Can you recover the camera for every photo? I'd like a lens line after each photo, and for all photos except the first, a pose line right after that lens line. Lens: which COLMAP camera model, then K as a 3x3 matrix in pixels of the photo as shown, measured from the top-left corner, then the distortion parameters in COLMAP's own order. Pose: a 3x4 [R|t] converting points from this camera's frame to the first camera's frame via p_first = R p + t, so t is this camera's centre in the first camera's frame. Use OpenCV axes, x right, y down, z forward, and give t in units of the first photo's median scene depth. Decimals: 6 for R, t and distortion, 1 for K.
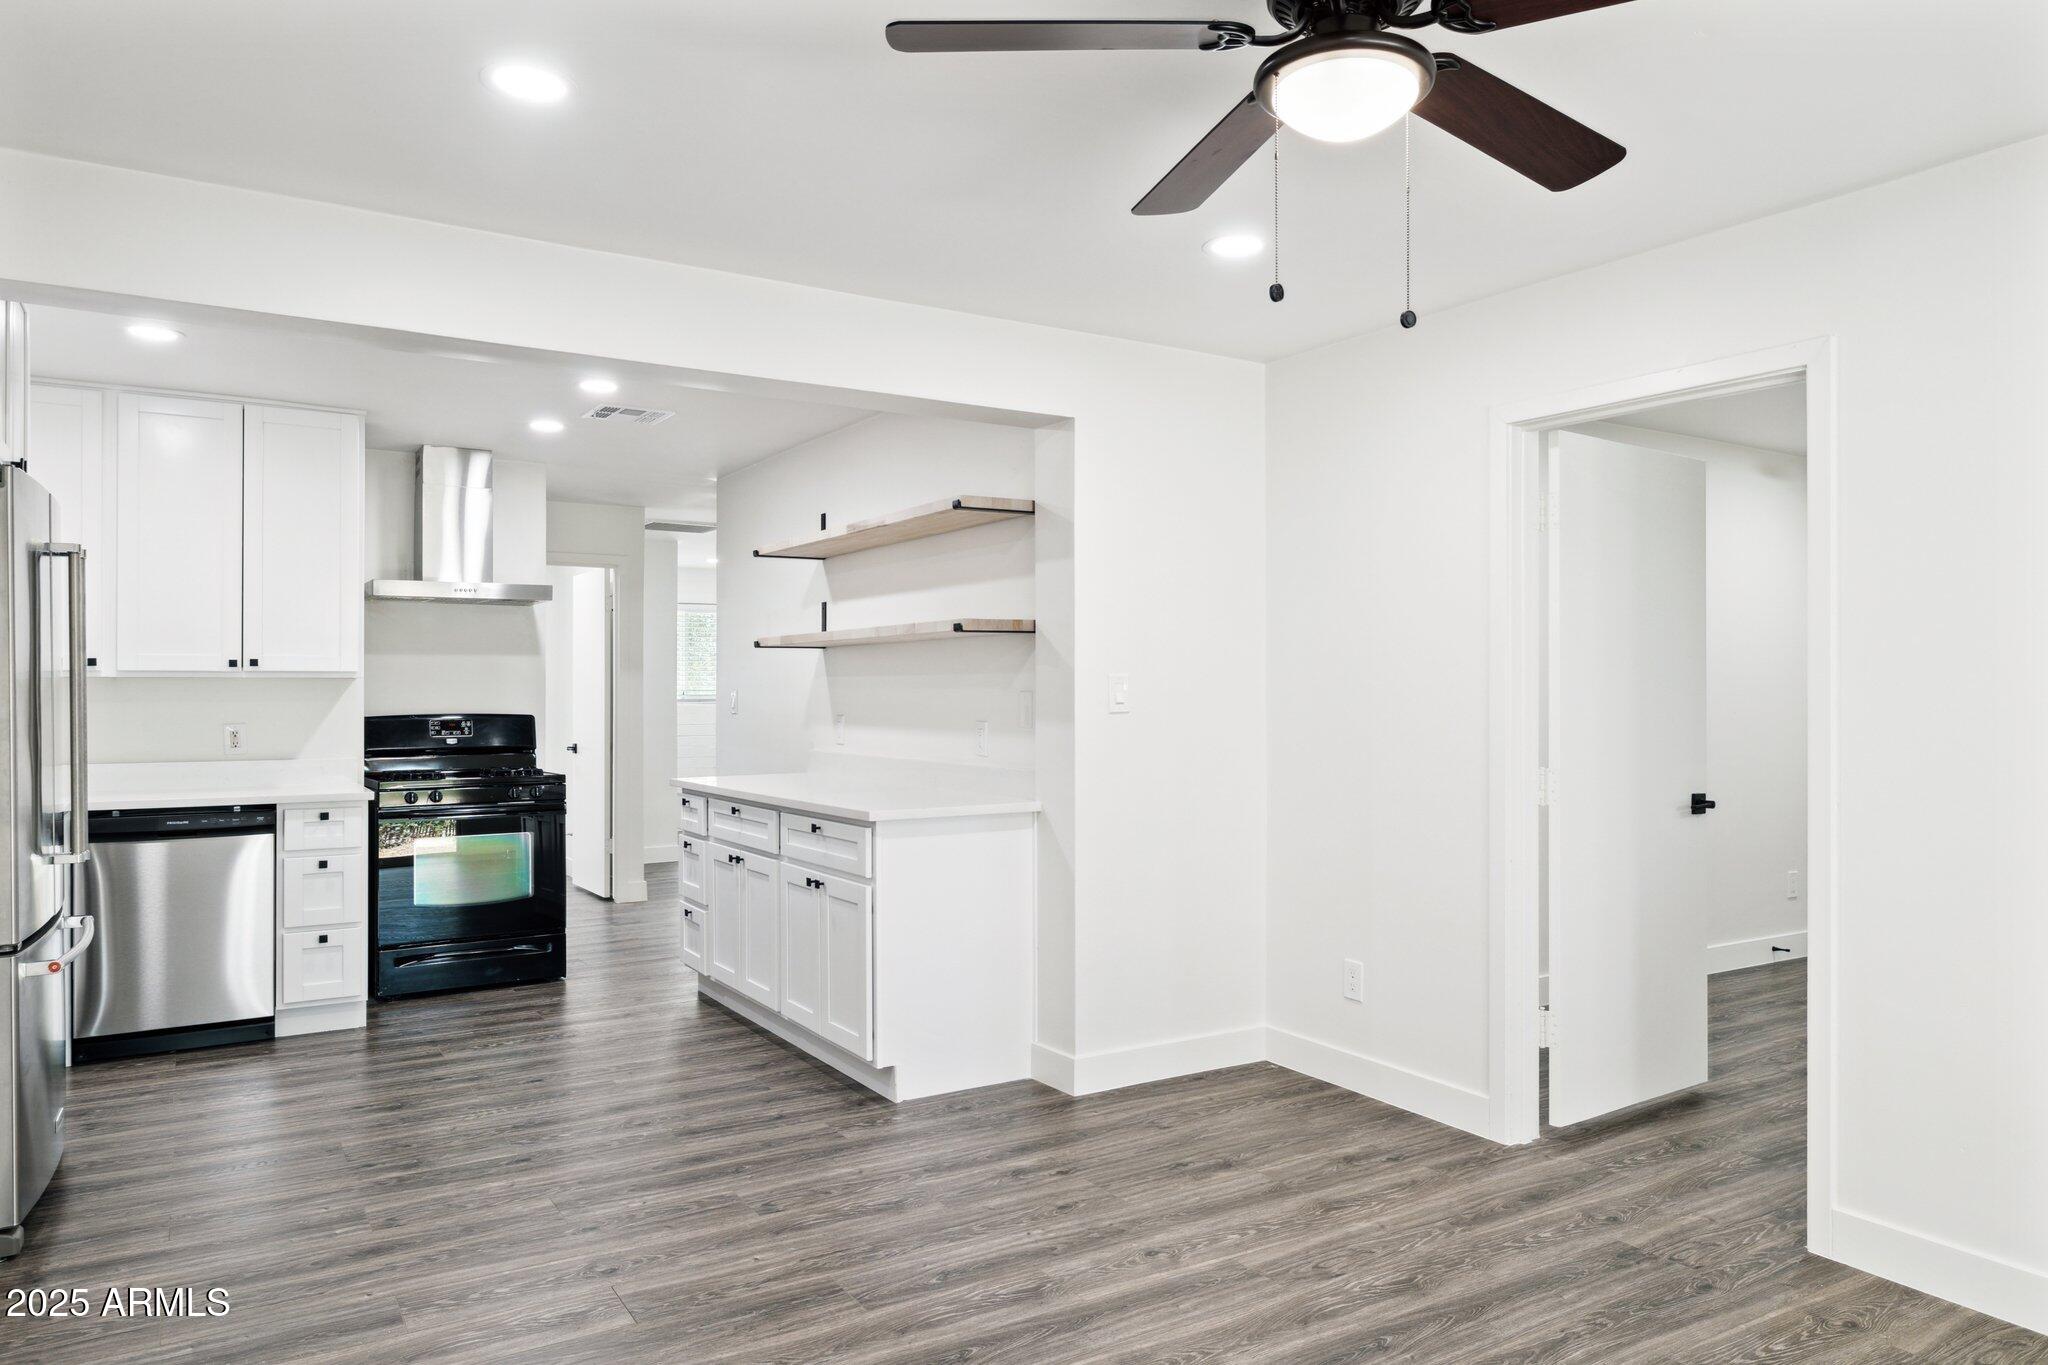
lens RADIAL K [[1341.0, 0, 1024.0], [0, 1341.0, 682.5], [0, 0, 1]] dist [-0.001361, 0.002795]
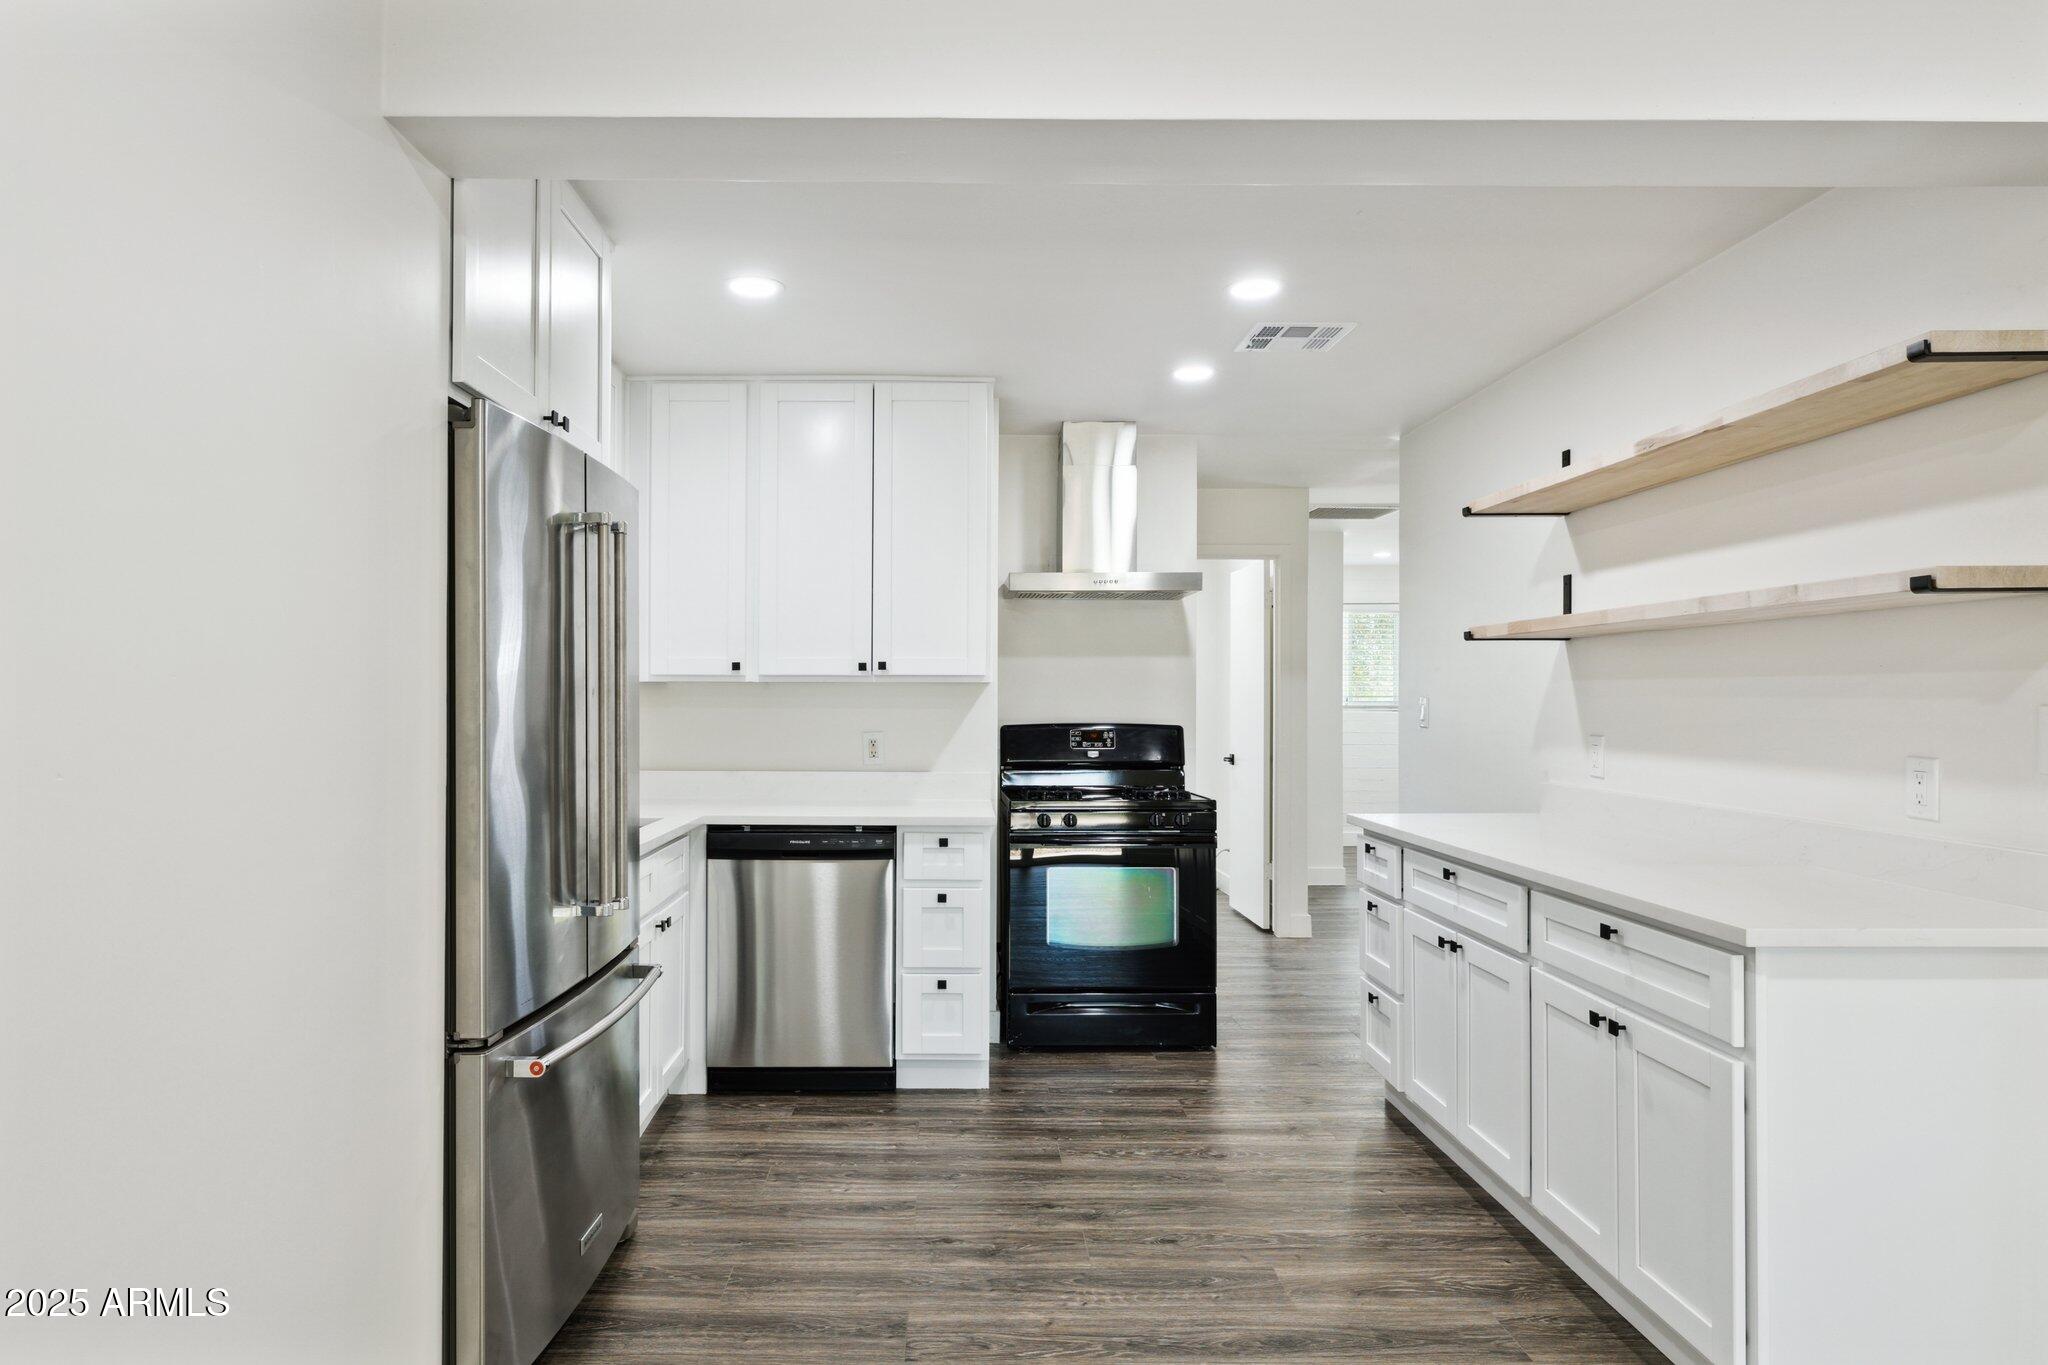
lens RADIAL K [[1213.7, 0, 958.1], [0, 1213.7, 689.4], [0, 0, 1]] dist [0.001579, 0.000355]
pose [[0.851952, 0.001090, -0.523618, -0.094425], [-0.000323, 0.999999, 0.001557, -0.000246], [0.523619, -0.001158, 0.851951, 0.306469]]
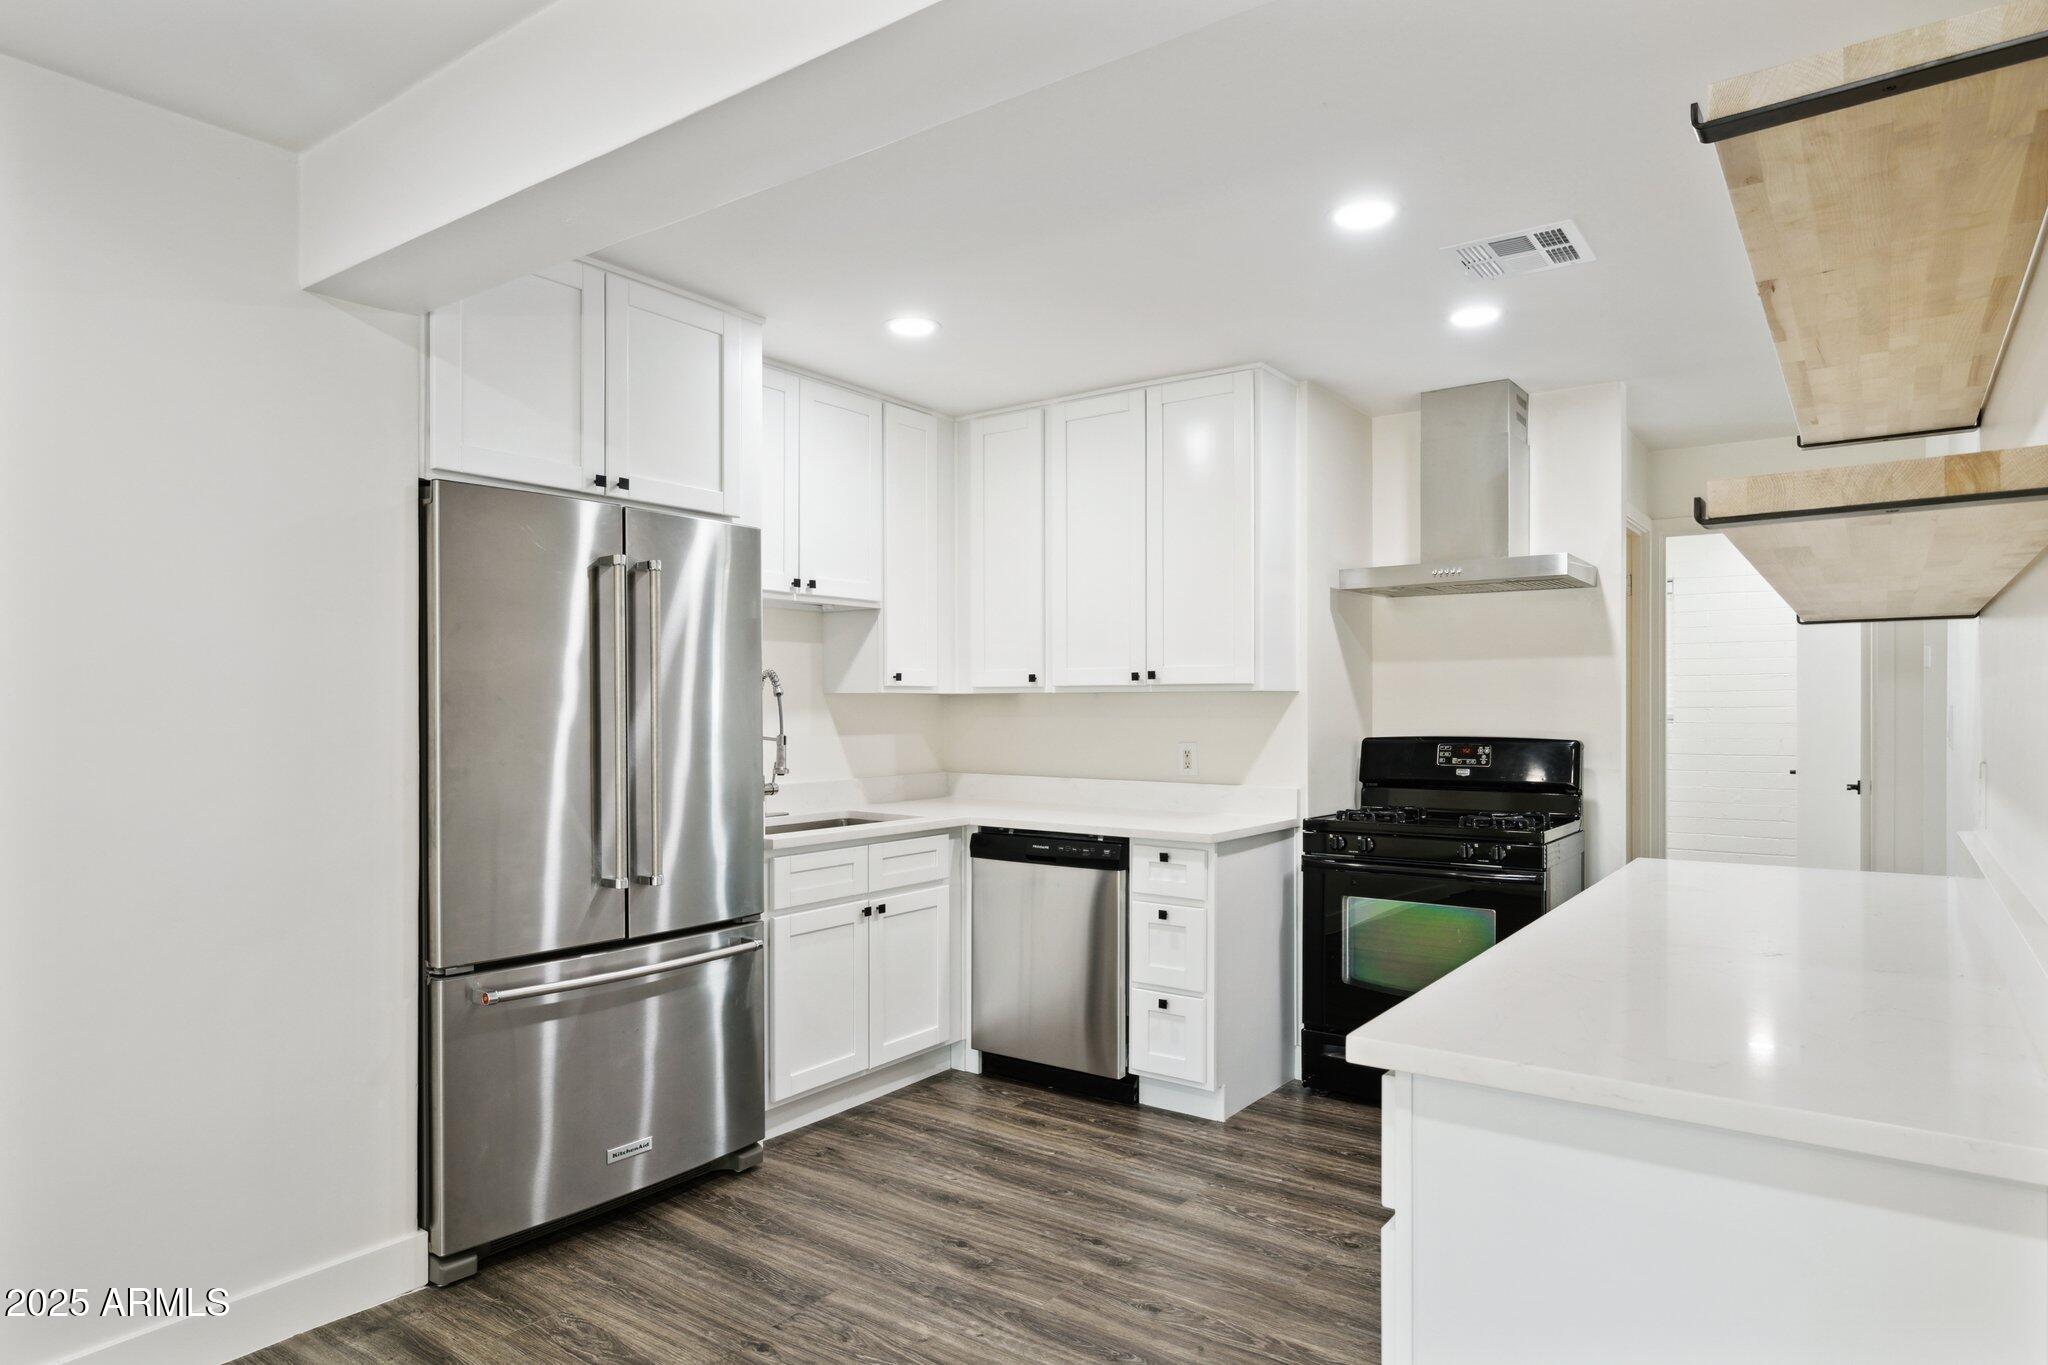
lens RADIAL K [[1186.7, 0, 1030.4], [0, 1186.7, 711.7], [0, 0, 1]] dist [0.002948, 0.000595]
pose [[0.387956, 0.005187, -0.921663, 0.113963], [0.007366, 0.999935, 0.008728, 0.001847], [0.921648, -0.010175, 0.387893, 0.577170]]
